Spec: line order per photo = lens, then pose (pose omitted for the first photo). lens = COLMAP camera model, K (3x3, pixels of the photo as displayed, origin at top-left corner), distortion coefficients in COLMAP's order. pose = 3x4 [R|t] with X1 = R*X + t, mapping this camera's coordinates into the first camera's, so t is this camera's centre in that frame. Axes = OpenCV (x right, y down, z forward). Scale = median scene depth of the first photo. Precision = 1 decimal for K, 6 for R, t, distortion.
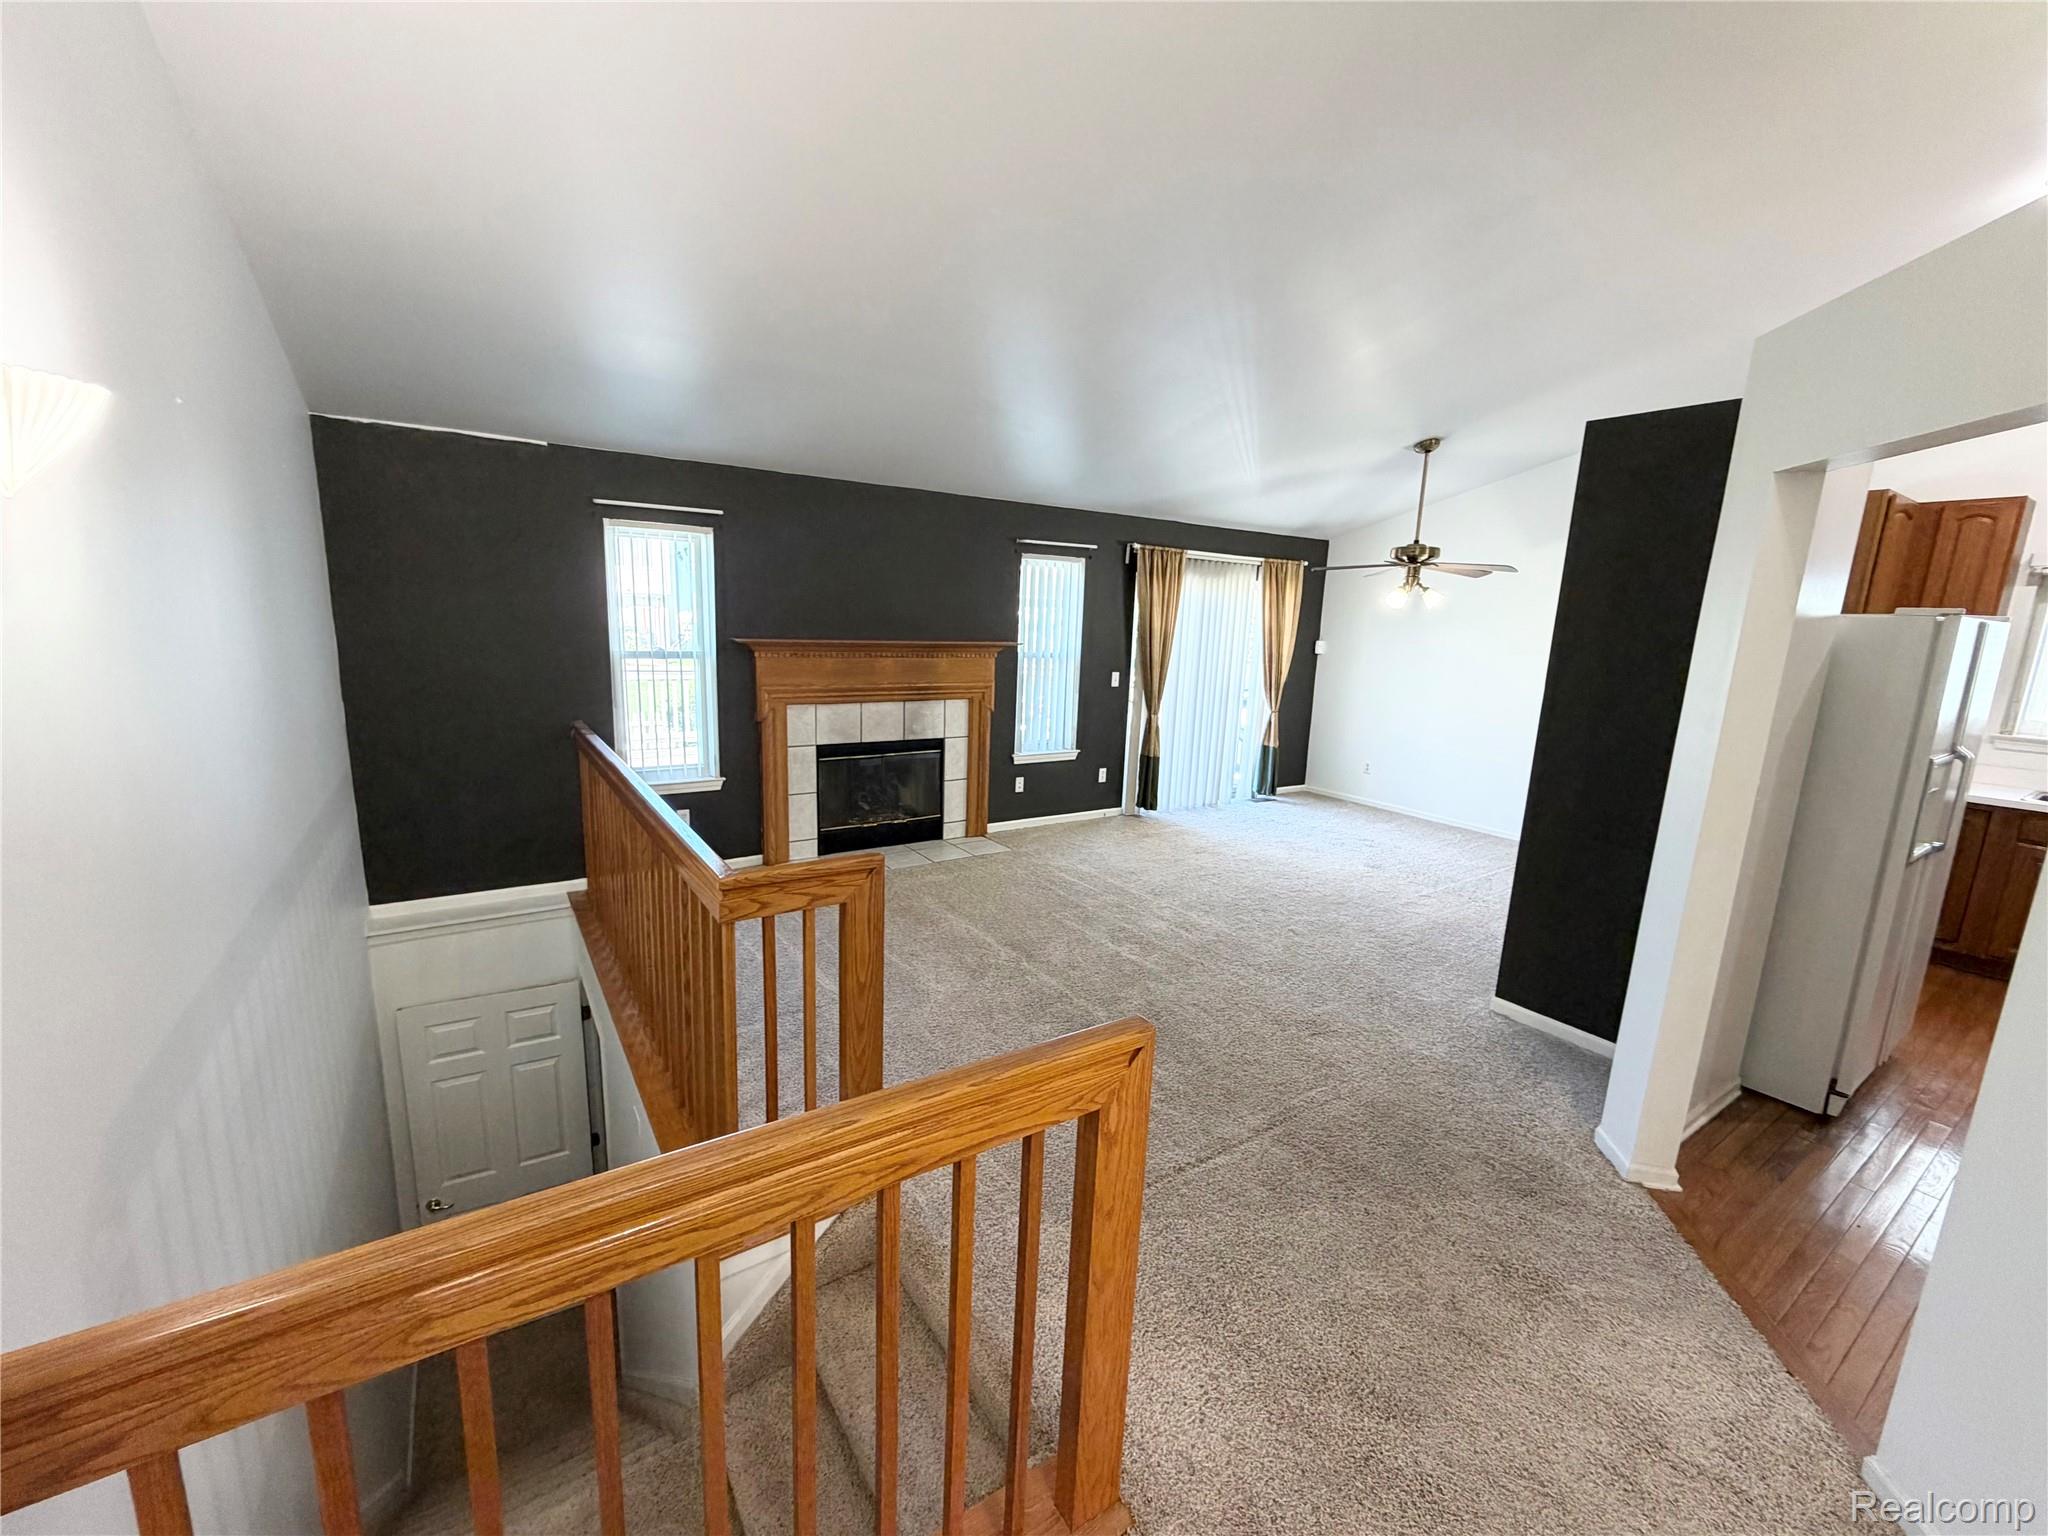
lens RADIAL K [[817.8, 0, 1016.9], [0, 817.8, 770.4], [0, 0, 1]] dist [-0.001489, 0.000554]
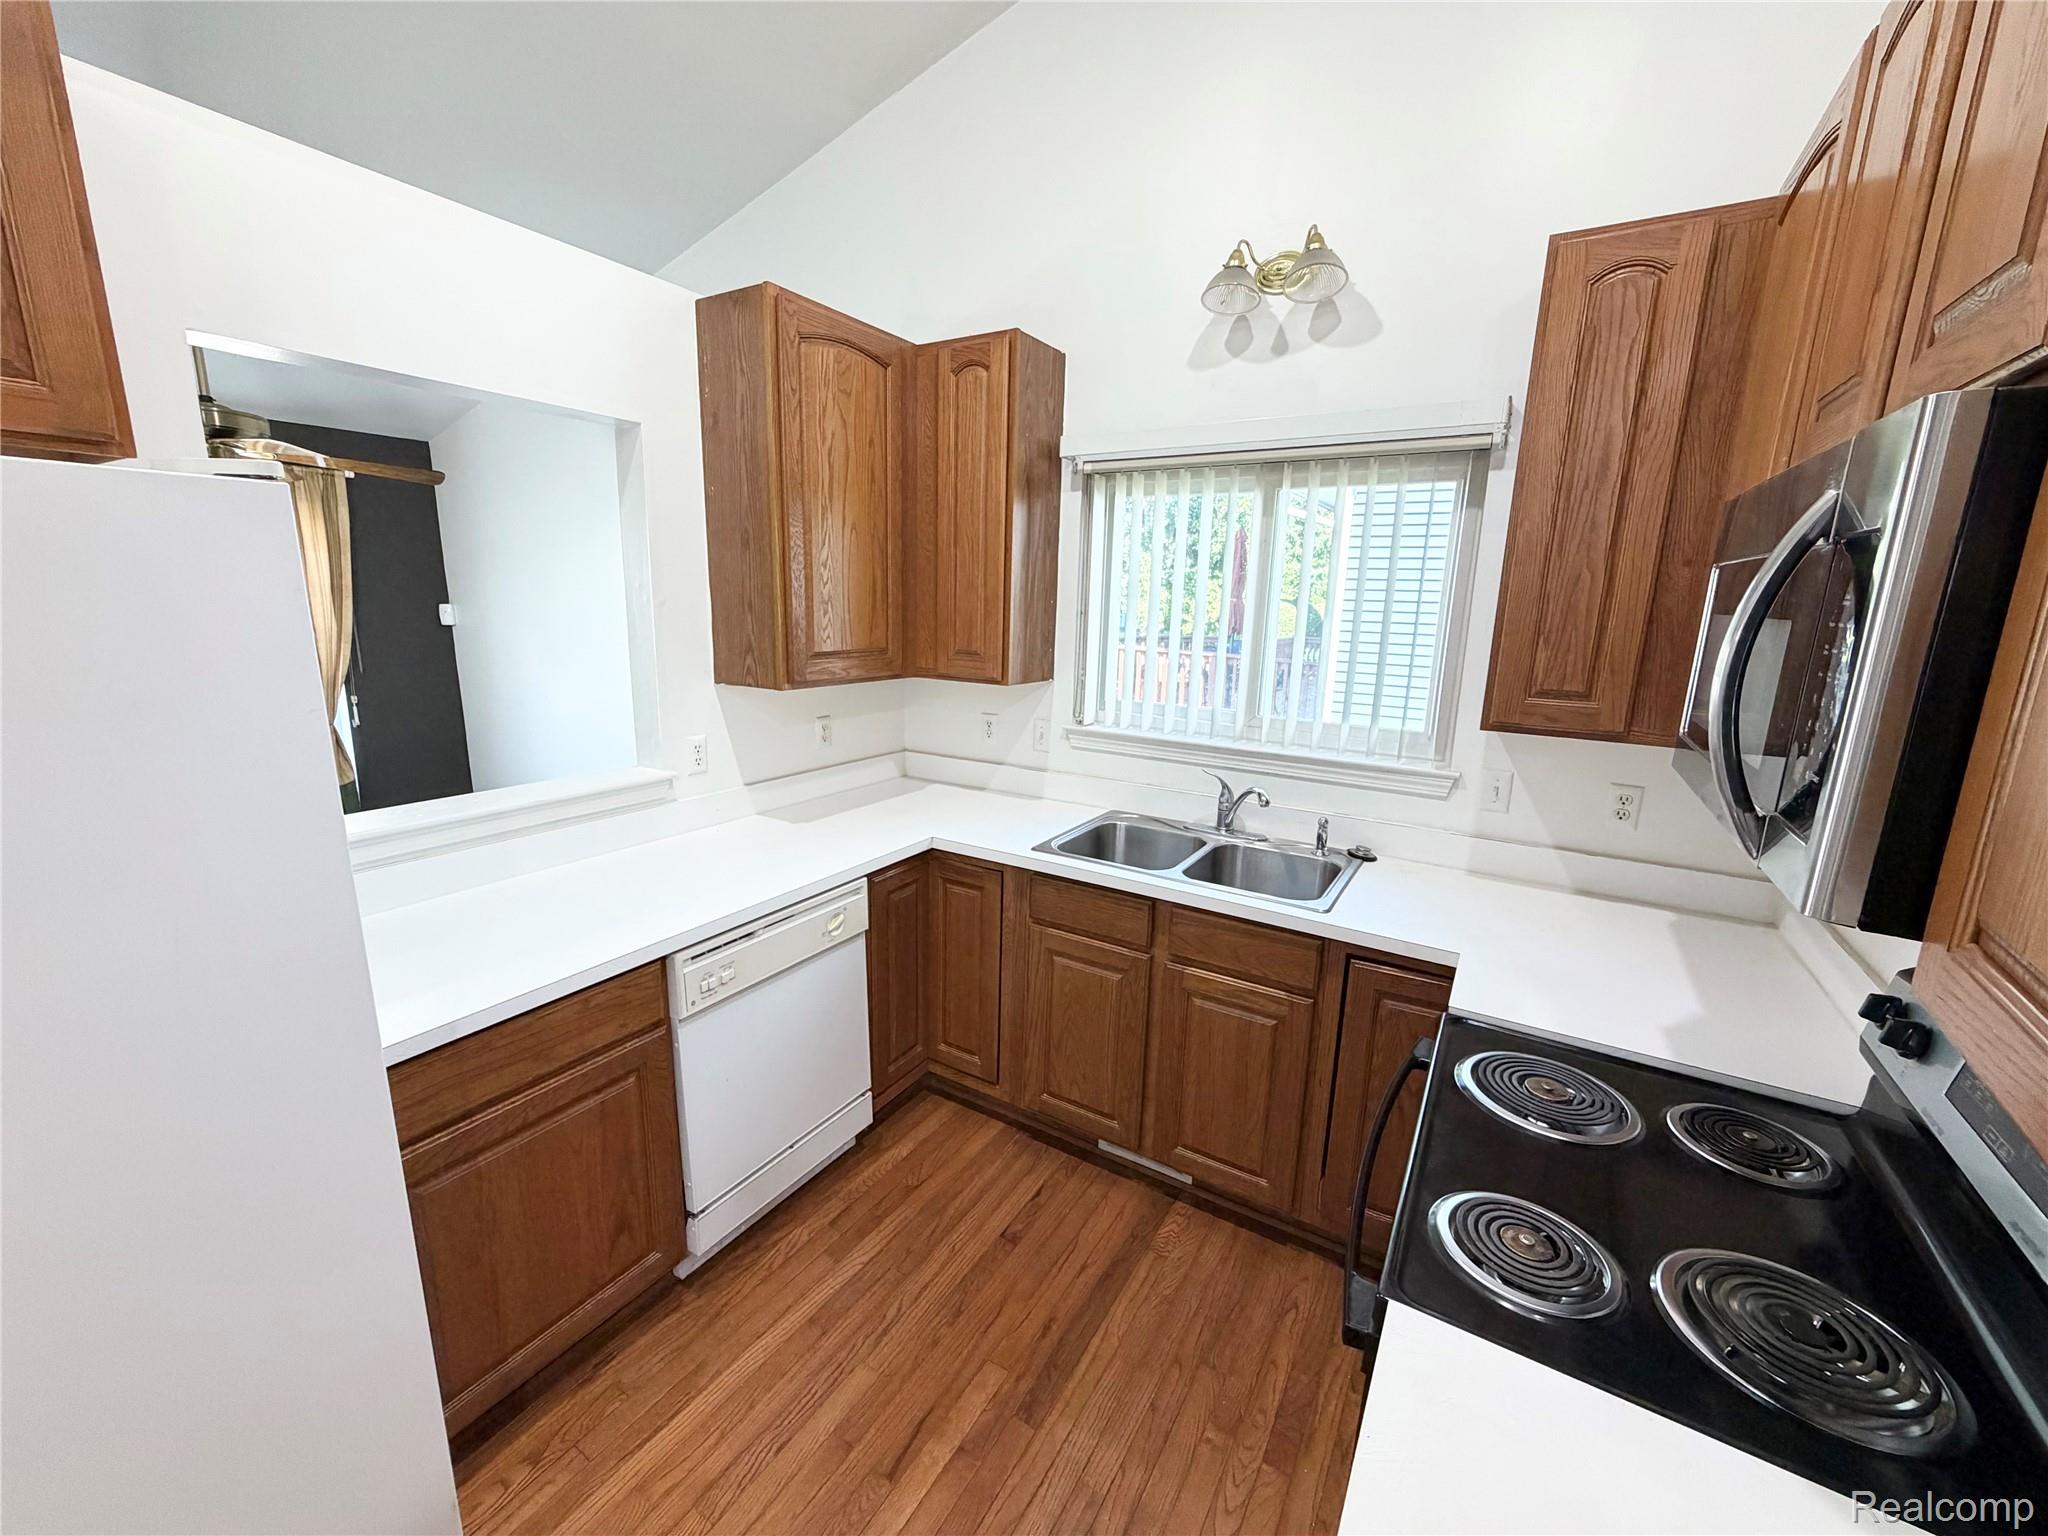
lens RADIAL K [[817.8, 0, 1016.9], [0, 817.8, 770.4], [0, 0, 1]] dist [-0.001489, 0.000554]
pose [[0.910058, -0.104873, 0.400994, 0.685408], [0.088679, 0.994324, 0.058791, -0.038644], [-0.404884, -0.017944, 0.914192, 0.324133]]
